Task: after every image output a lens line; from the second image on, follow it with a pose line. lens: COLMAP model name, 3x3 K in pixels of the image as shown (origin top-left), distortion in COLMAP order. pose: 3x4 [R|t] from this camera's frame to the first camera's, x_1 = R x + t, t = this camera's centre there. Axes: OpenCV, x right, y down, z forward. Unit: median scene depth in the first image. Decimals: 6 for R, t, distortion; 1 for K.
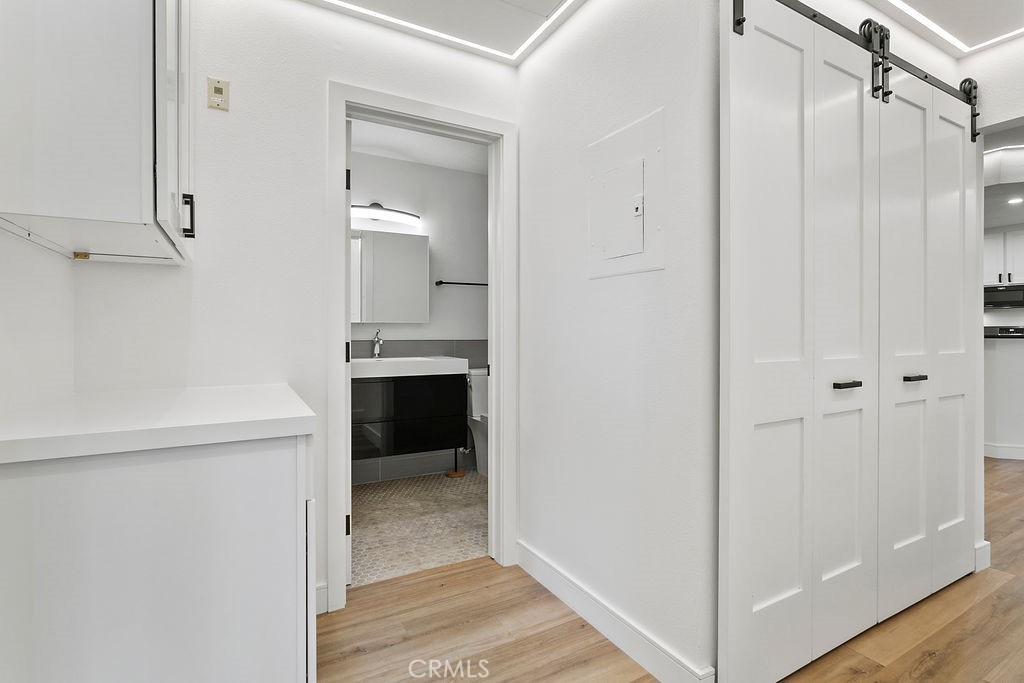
lens RADIAL K [[495.4, 0, 515.1], [0, 495.4, 338.1], [0, 0, 1]] dist [-0.001326, 0.000667]
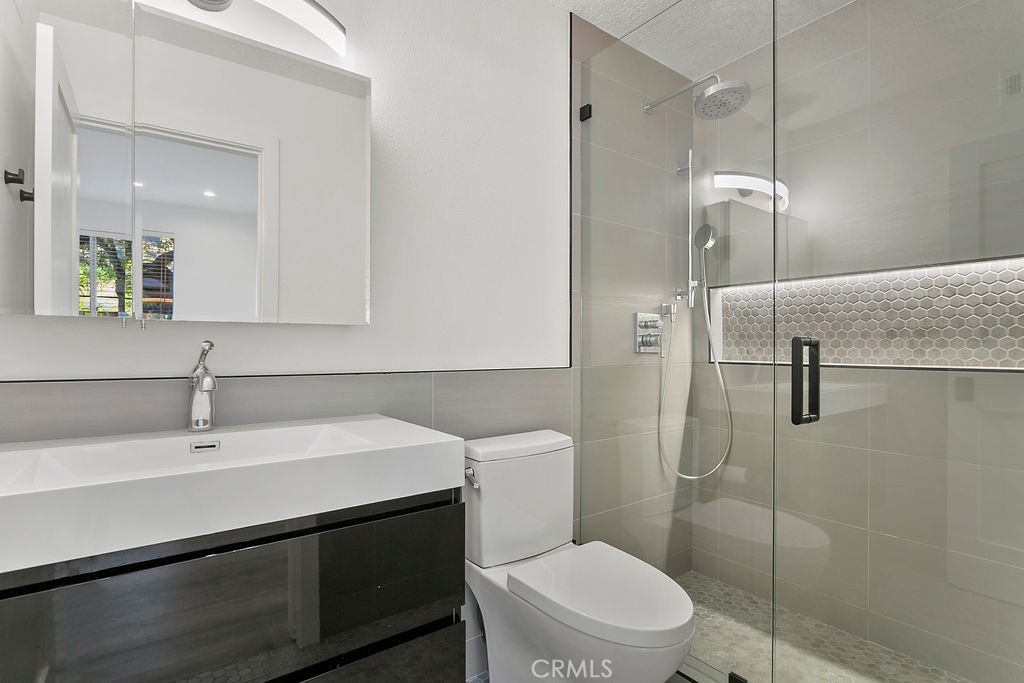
lens RADIAL K [[495.4, 0, 508.6], [0, 495.4, 346.4], [0, 0, 1]] dist [-0.001326, 0.000667]
pose [[0.990872, -0.005270, 0.134701, -0.131477], [0.005606, 0.999982, -0.002119, -0.011996], [-0.134687, 0.002855, 0.990884, 0.670238]]
